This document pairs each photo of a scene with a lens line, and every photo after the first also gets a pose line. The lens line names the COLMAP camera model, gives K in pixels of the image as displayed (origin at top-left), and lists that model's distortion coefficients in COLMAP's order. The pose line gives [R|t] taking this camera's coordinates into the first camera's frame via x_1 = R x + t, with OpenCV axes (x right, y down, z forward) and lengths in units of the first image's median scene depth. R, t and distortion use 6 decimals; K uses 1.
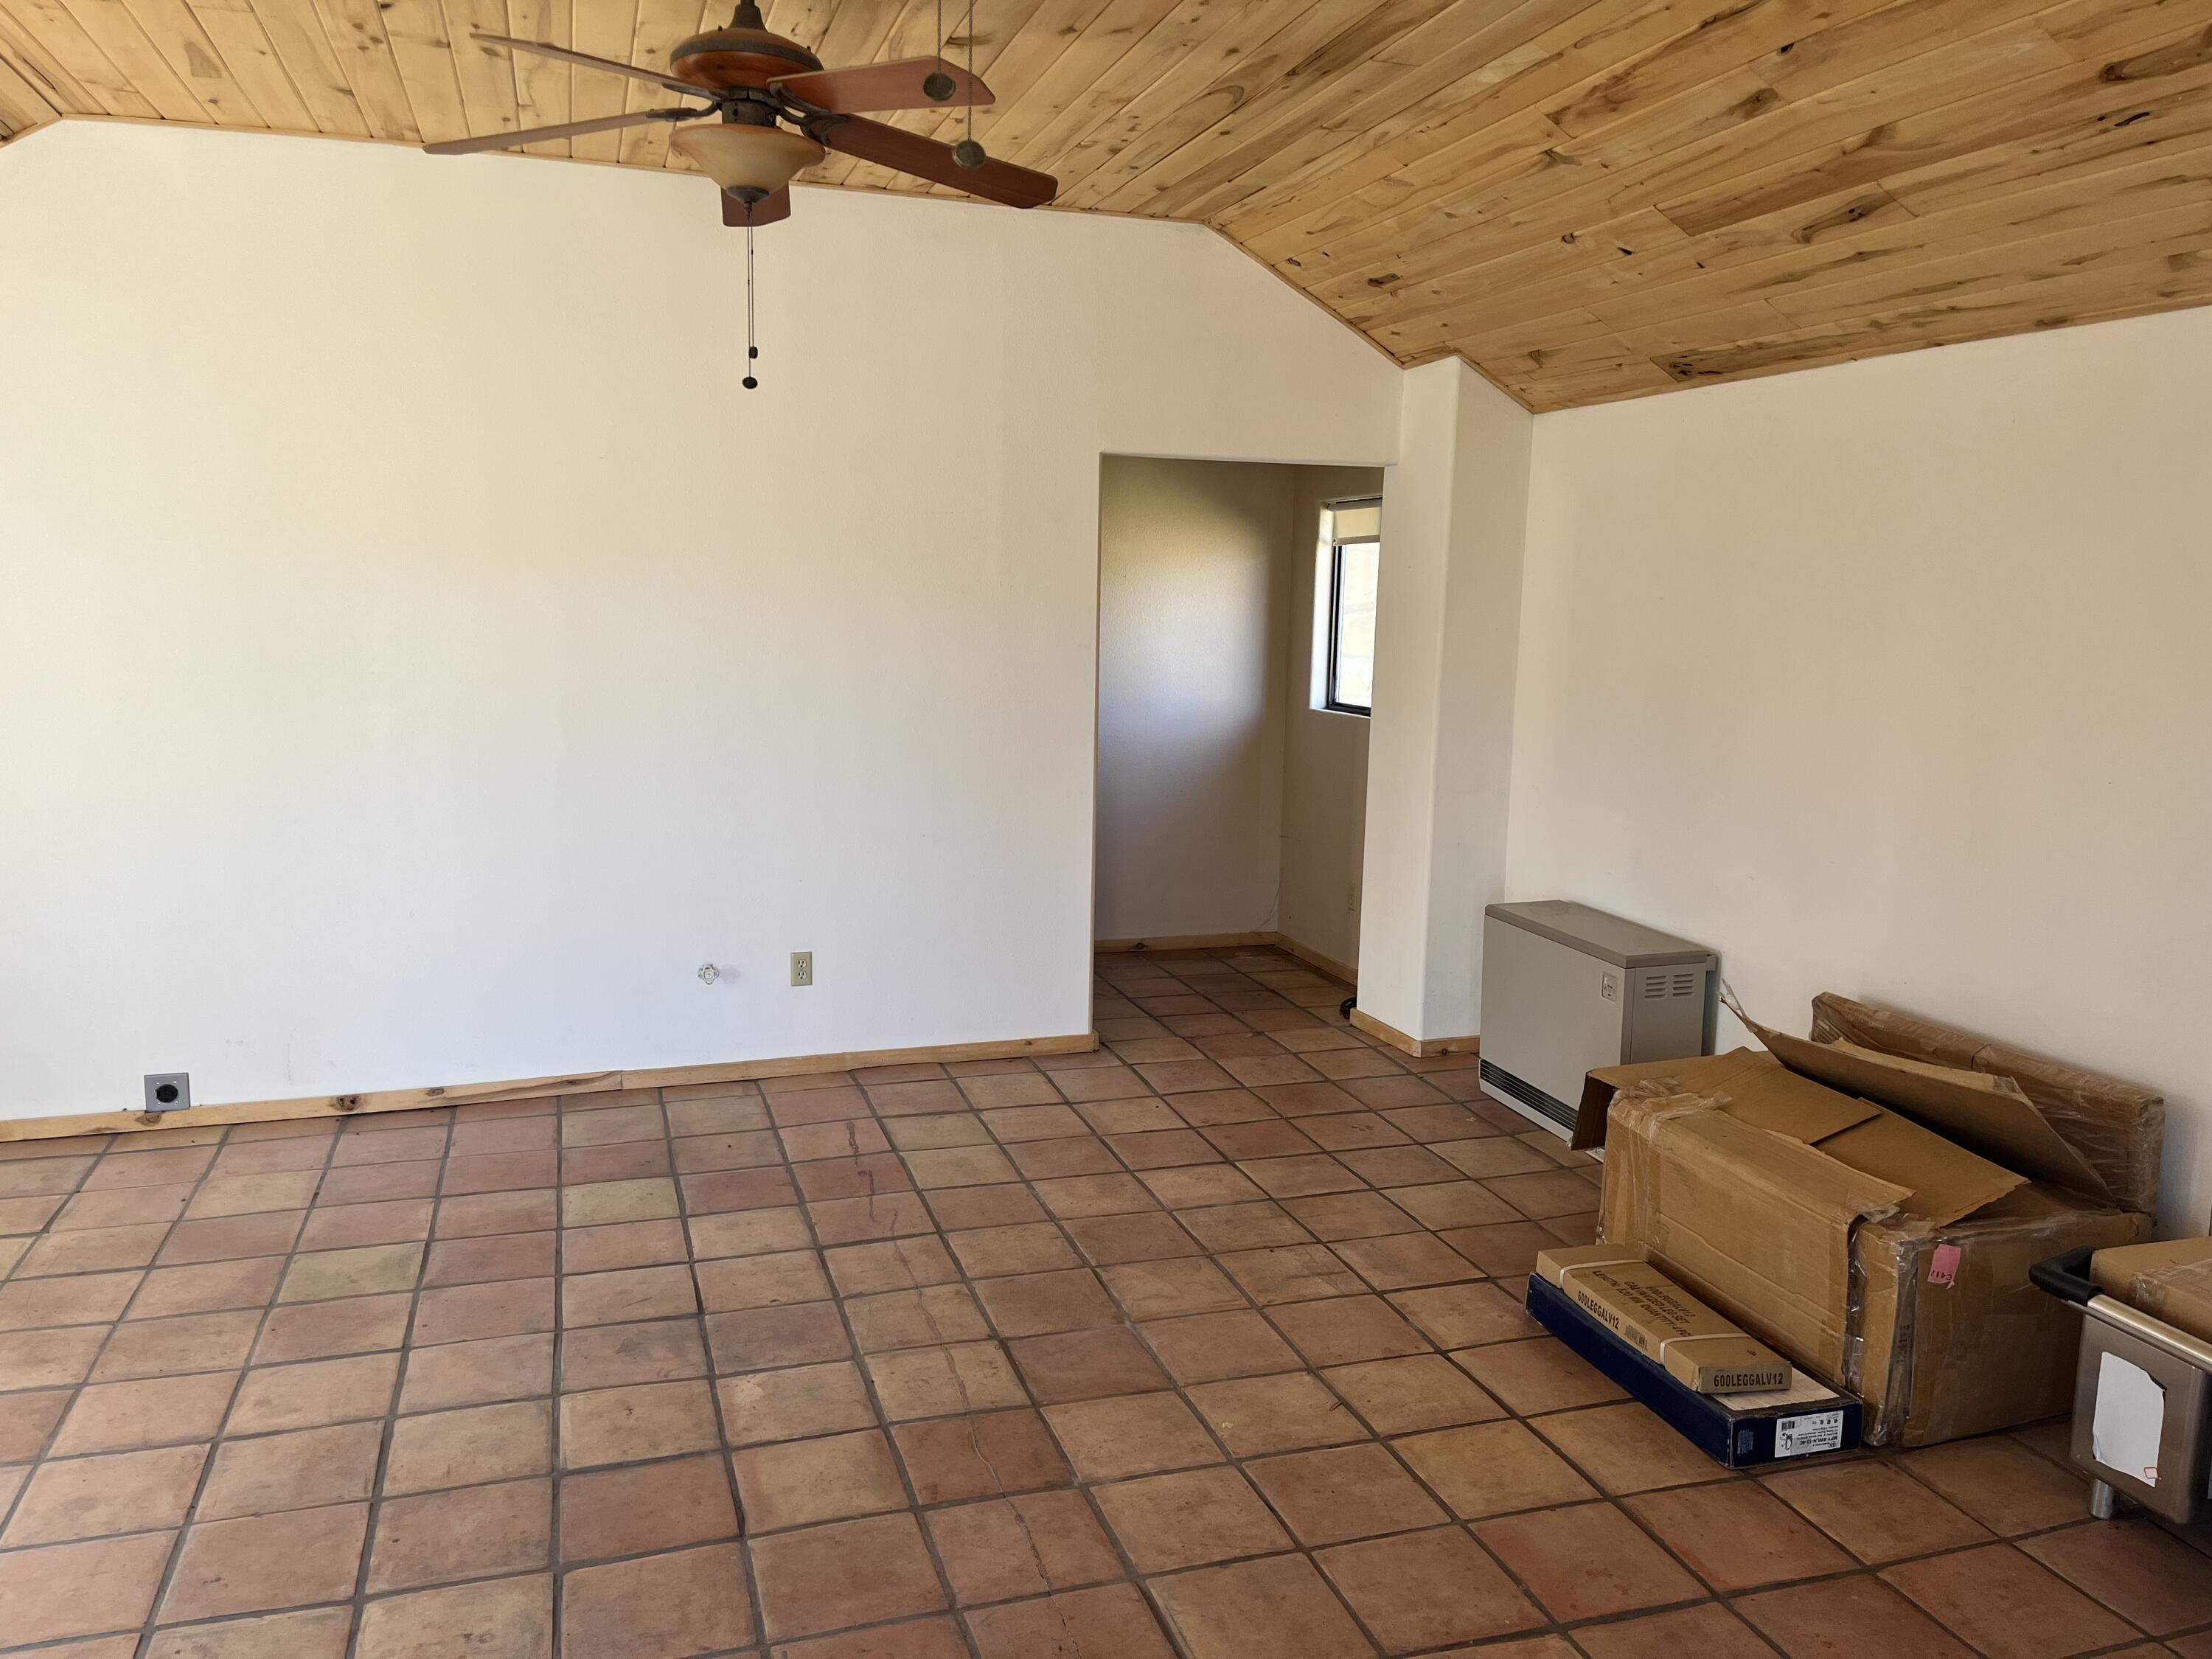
lens RADIAL K [[1673.3, 0, 1102.2], [0, 1673.3, 834.0], [0, 0, 1]] dist [0.090569, -0.119309]
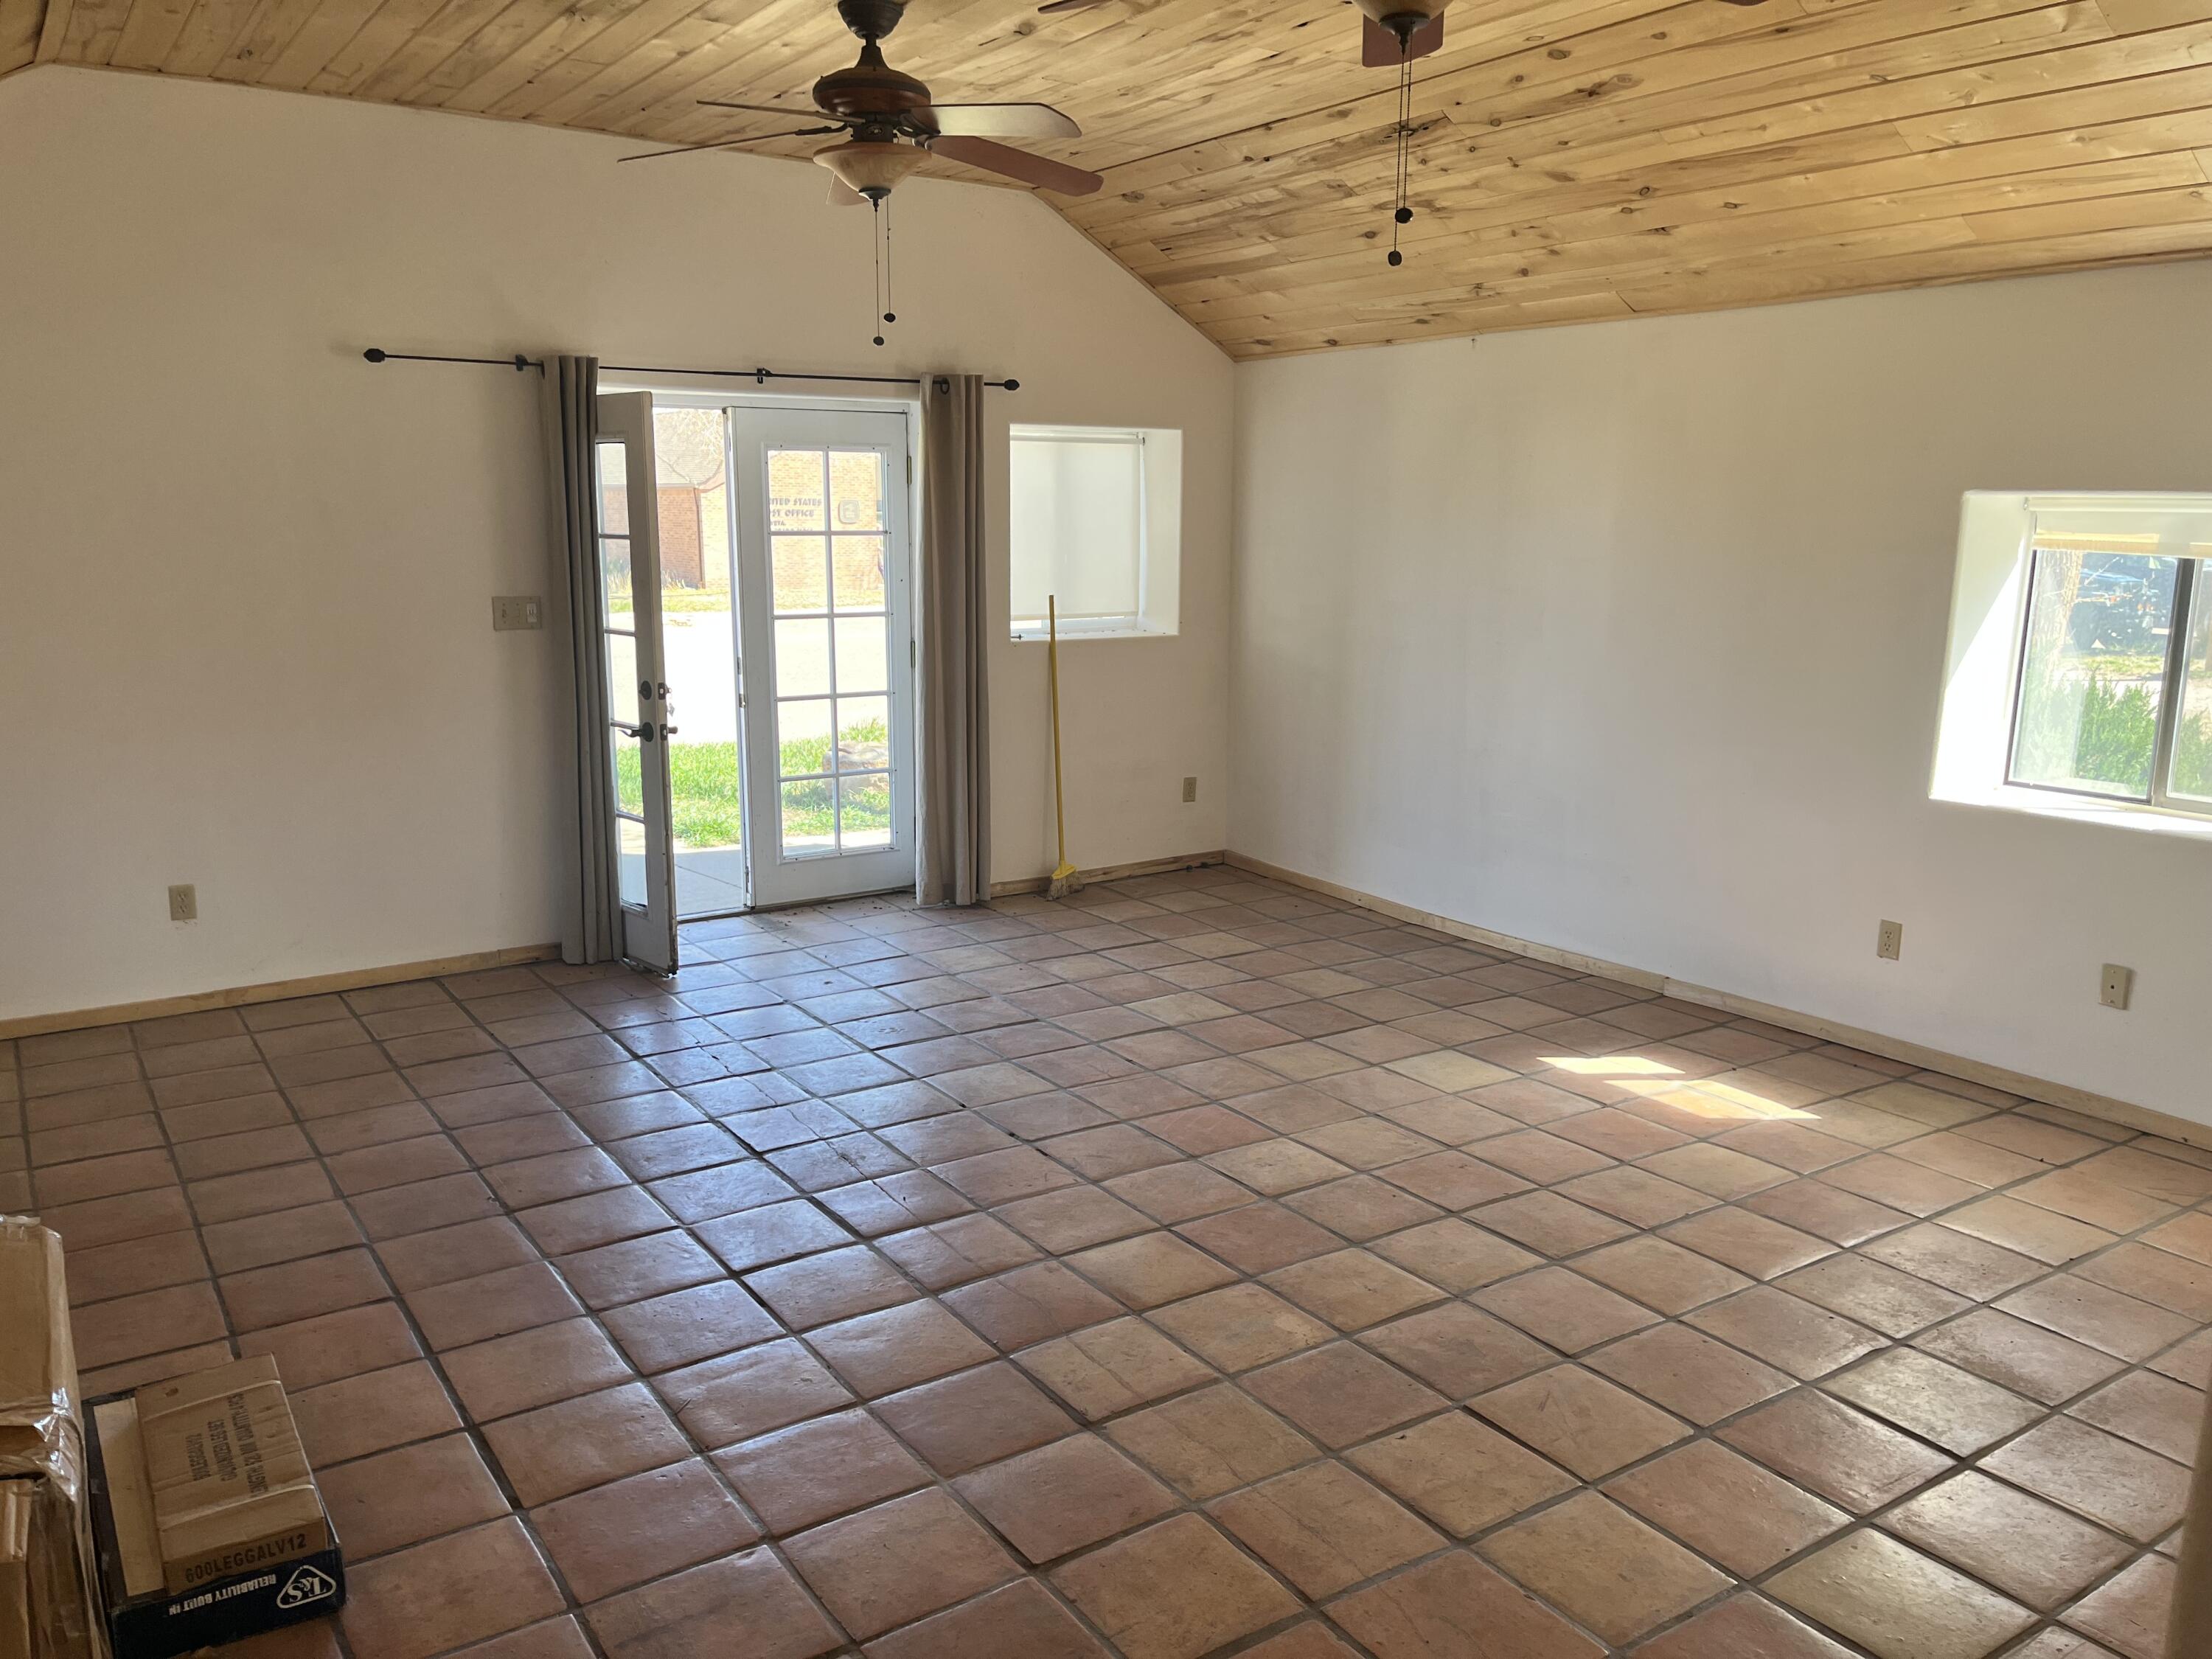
lens RADIAL K [[1673.3, 0, 1102.2], [0, 1673.3, 834.0], [0, 0, 1]] dist [0.090569, -0.119309]
pose [[-0.960033, 0.021870, -0.279029, 0.139362], [-0.072276, 0.943757, 0.322643, -0.211685], [0.270392, 0.329915, -0.904458, 1.484912]]
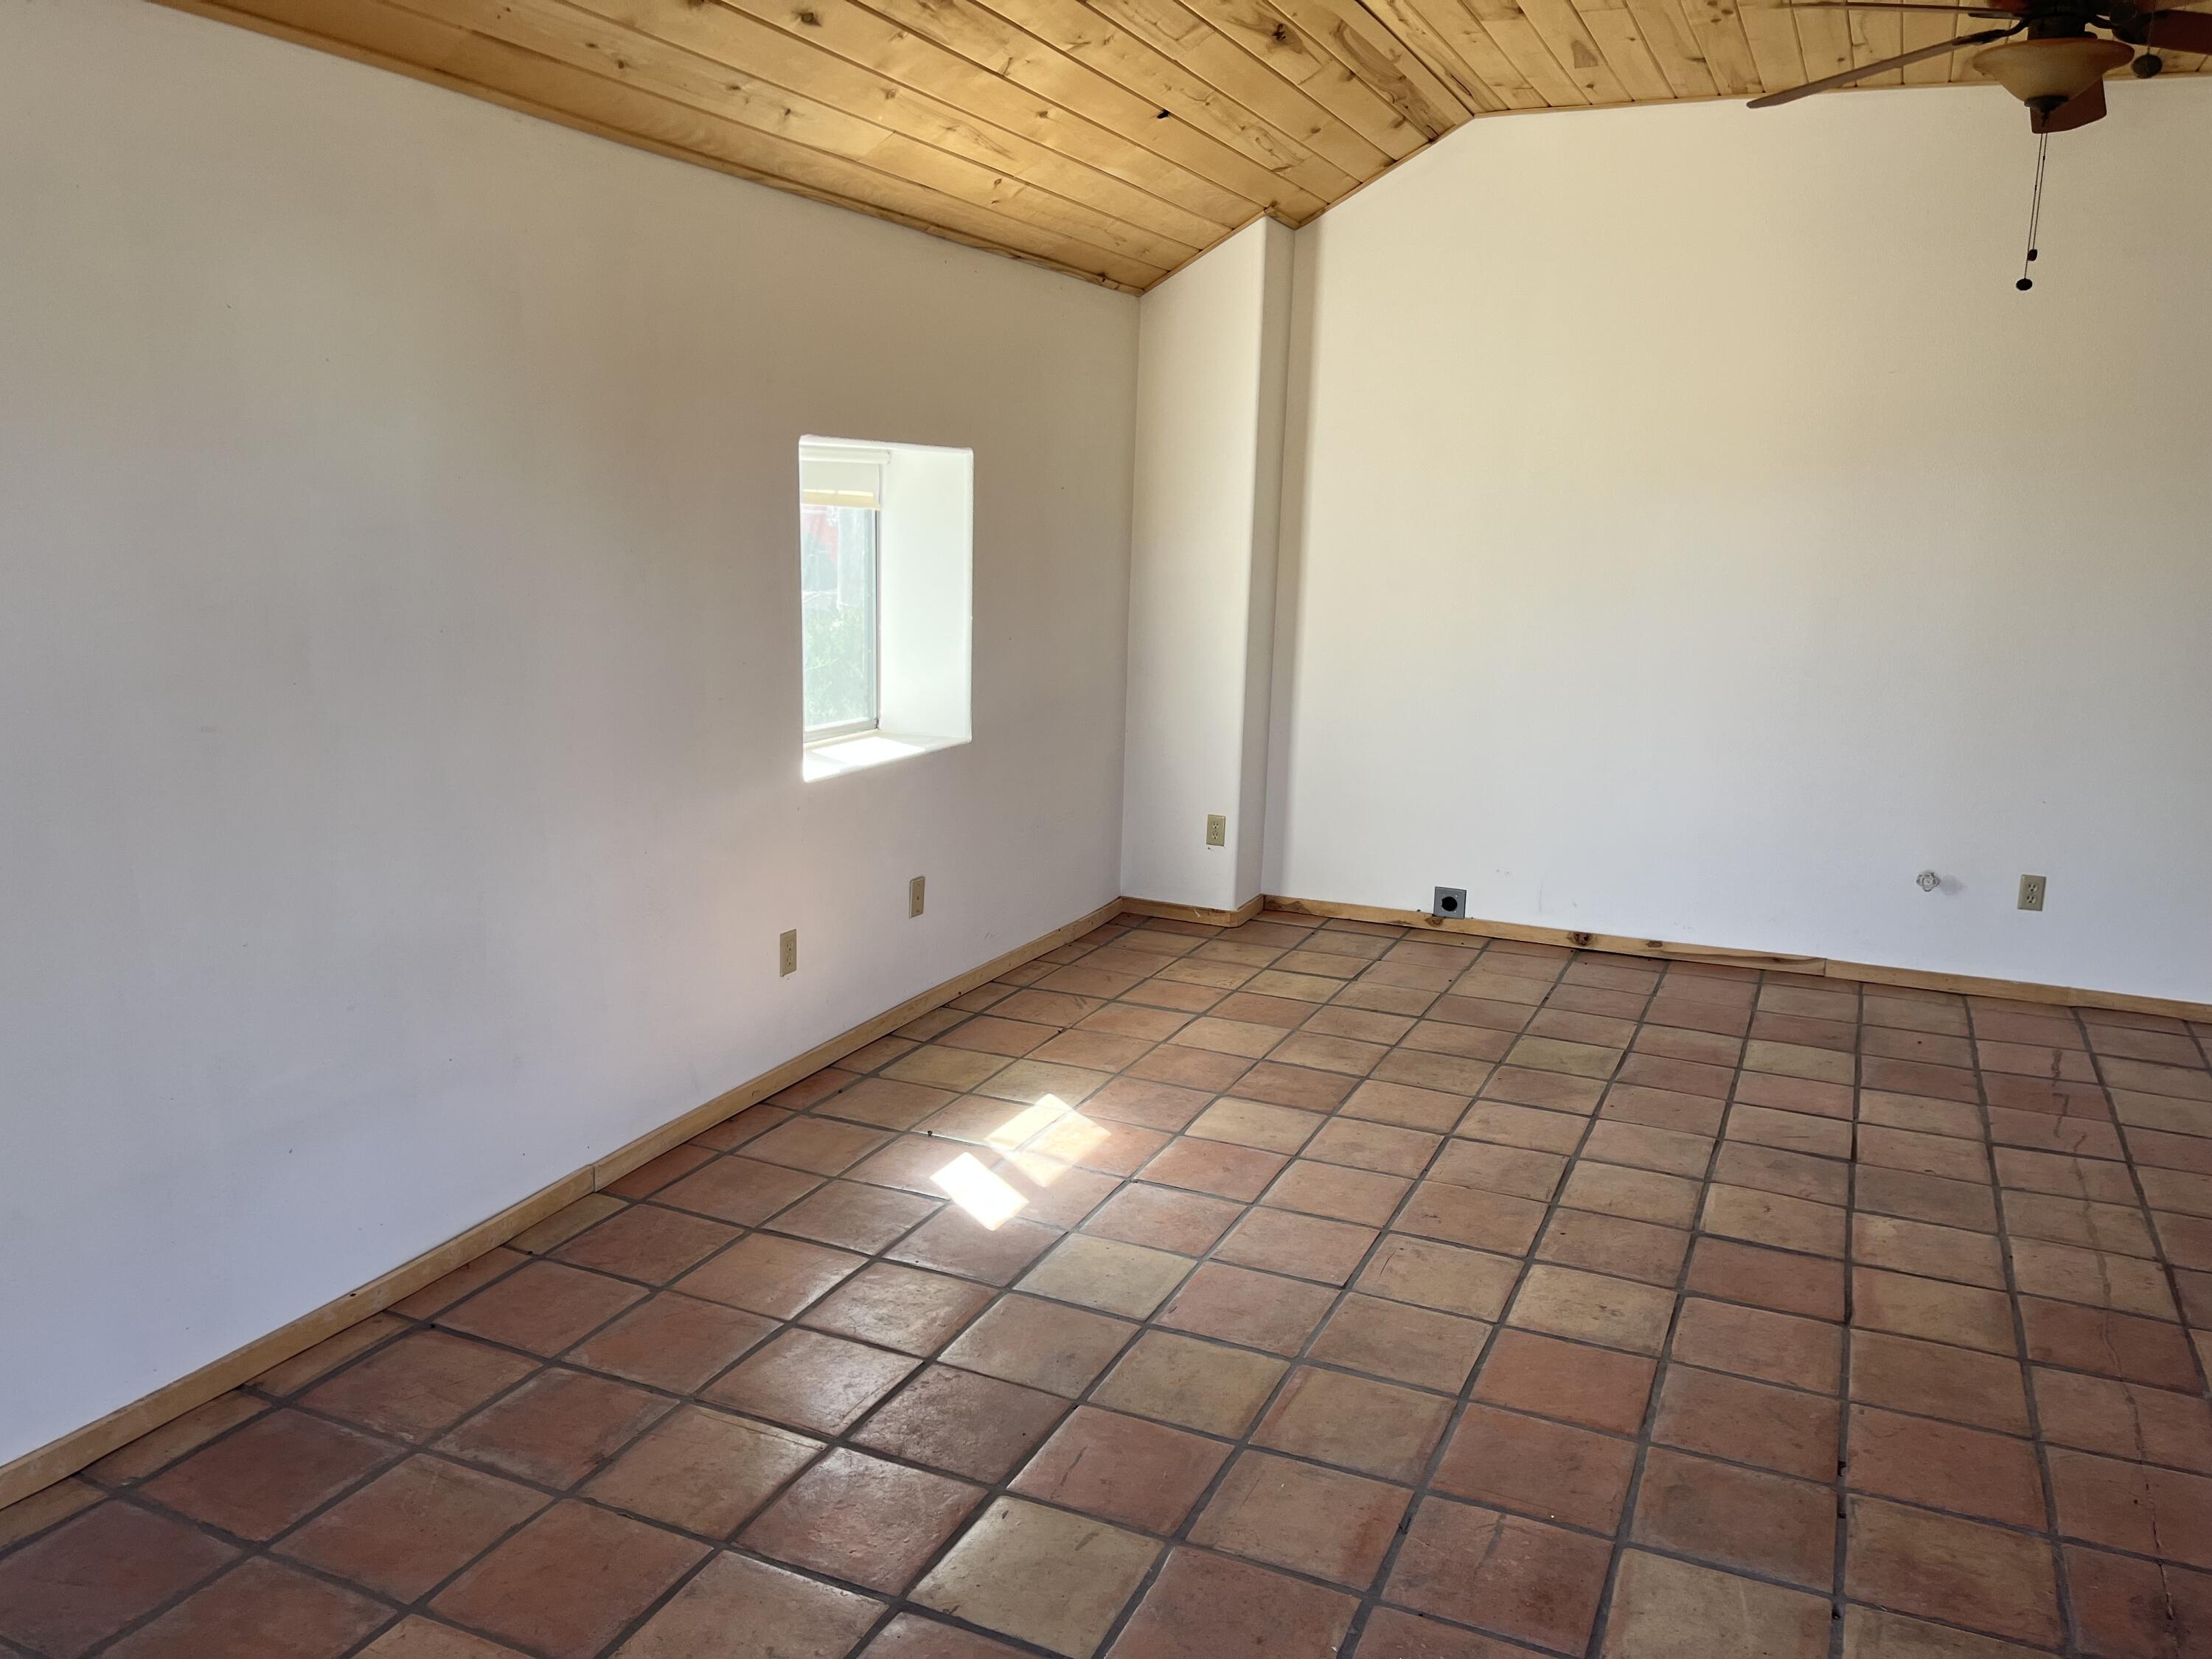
lens RADIAL K [[1673.3, 0, 1102.2], [0, 1673.3, 834.0], [0, 0, 1]] dist [0.090569, -0.119309]
pose [[0.742951, 0.130774, -0.656446, 0.085578], [-0.108378, 0.991290, 0.074821, 0.042559], [0.660513, 0.015556, 0.750653, -0.129974]]
